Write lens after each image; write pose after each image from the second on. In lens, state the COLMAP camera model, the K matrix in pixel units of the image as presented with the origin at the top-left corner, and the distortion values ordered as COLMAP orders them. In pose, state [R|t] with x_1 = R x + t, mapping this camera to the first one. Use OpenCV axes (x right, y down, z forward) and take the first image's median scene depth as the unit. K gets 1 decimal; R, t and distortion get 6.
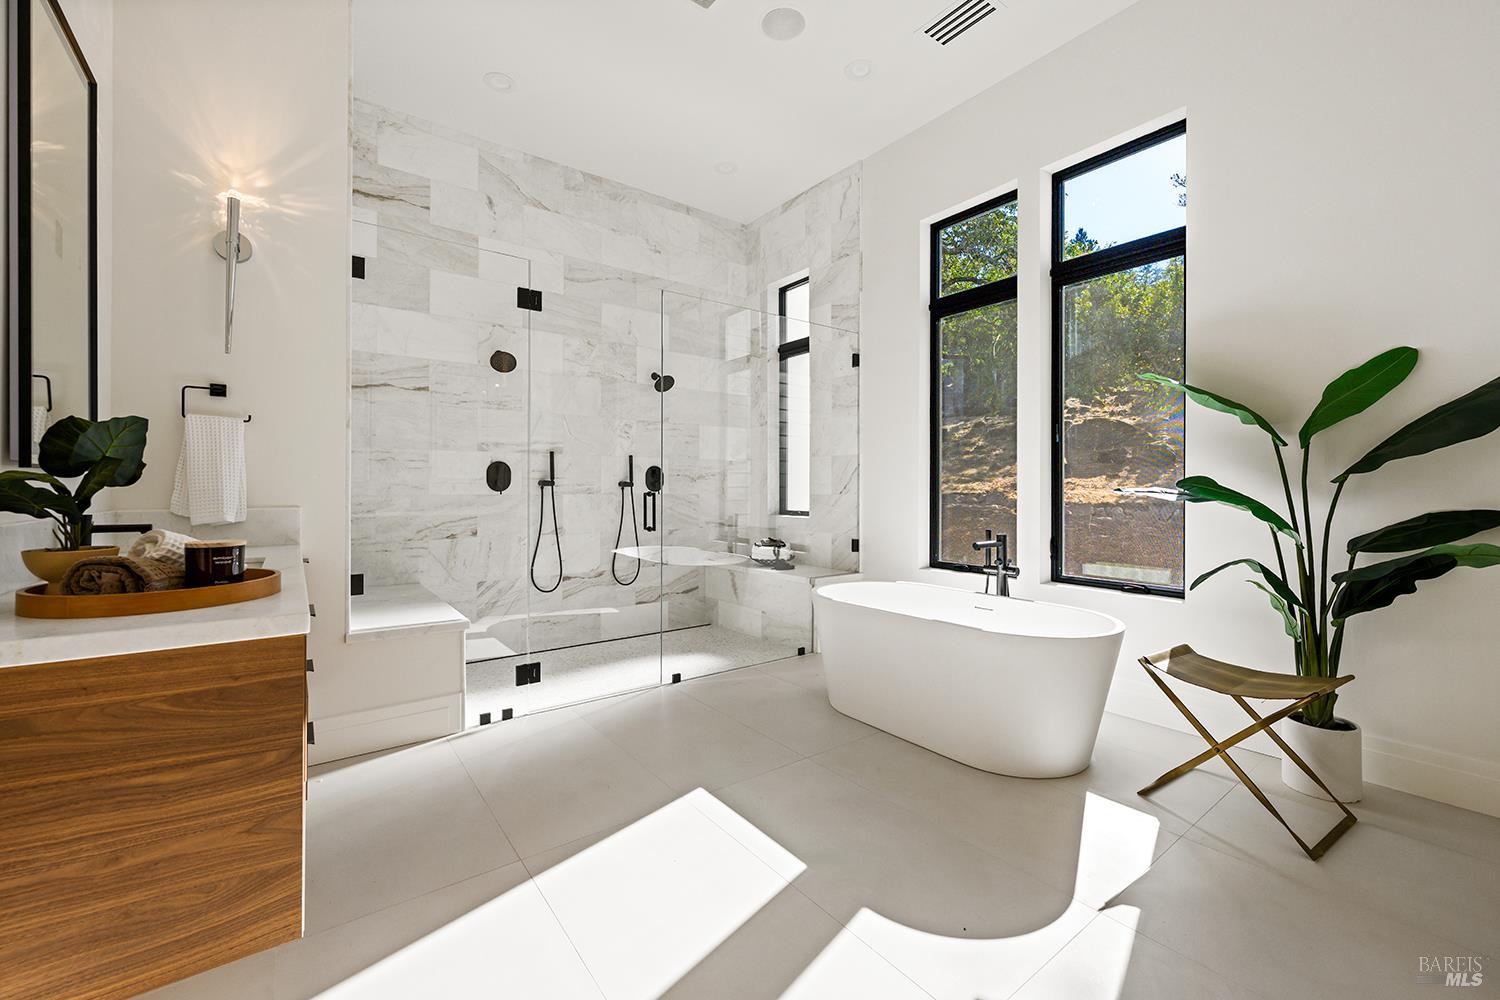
lens RADIAL K [[608.5, 0, 748.8], [0, 608.5, 492.9], [0, 0, 1]] dist [-0.001025, 0.000010]
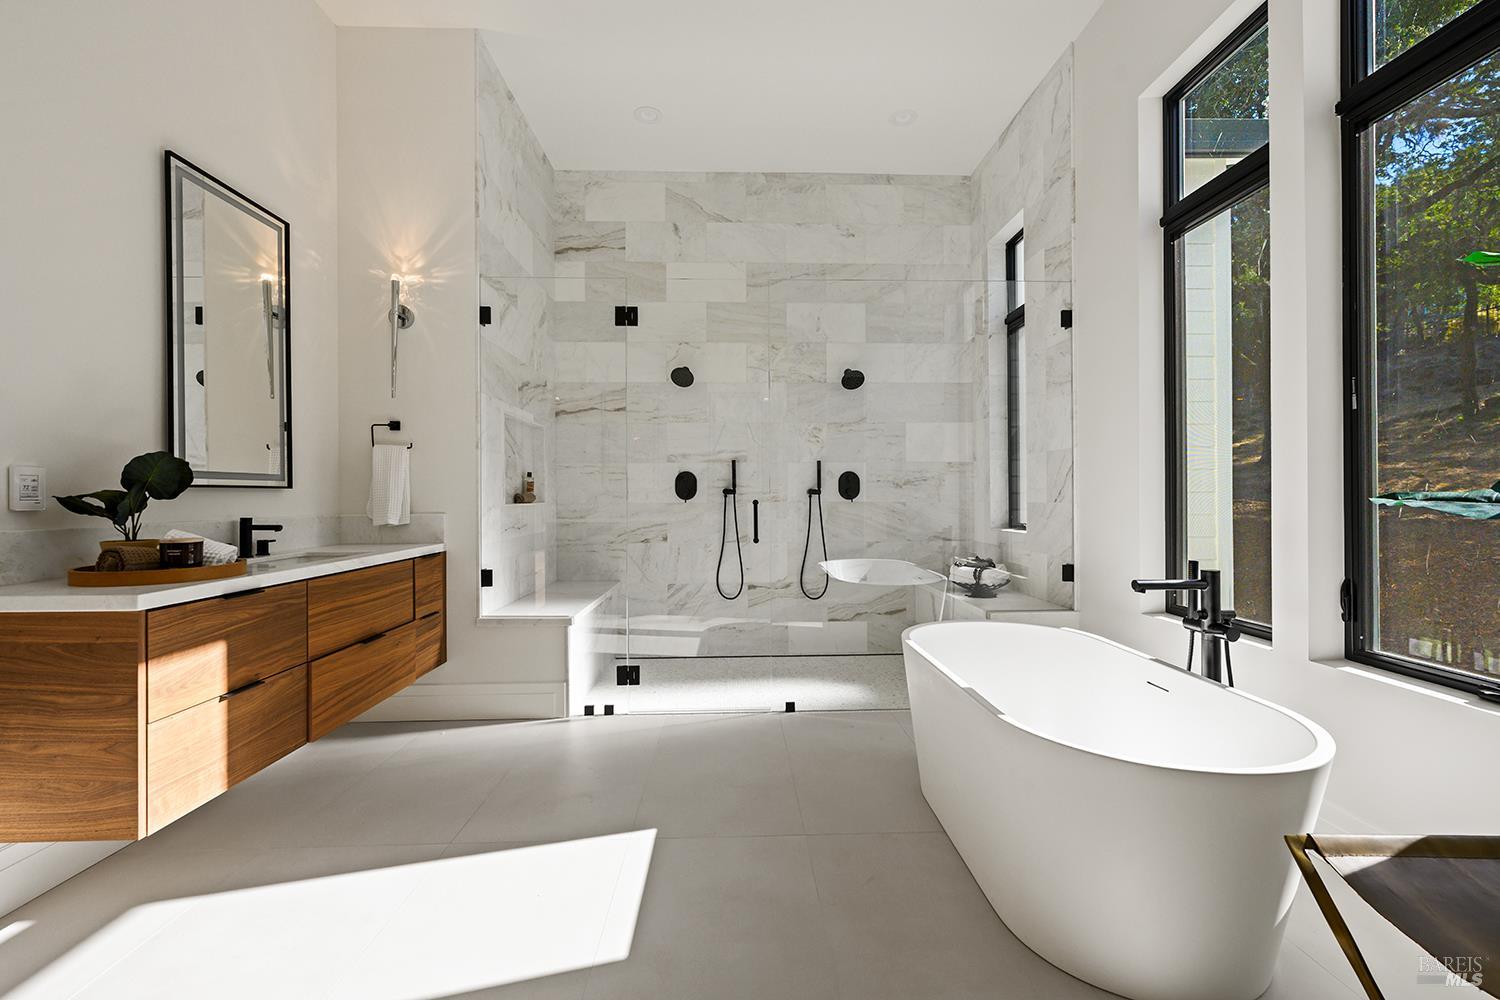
lens RADIAL K [[625.8, 0, 750.0], [0, 625.8, 500.0], [0, 0, 1]] dist [-0.000094, 0.000297]
pose [[0.820157, -0.002130, -0.572135, 0.311418], [0.002331, 0.999997, -0.000381, -0.001699], [0.572134, -0.001021, 0.820160, 0.176041]]
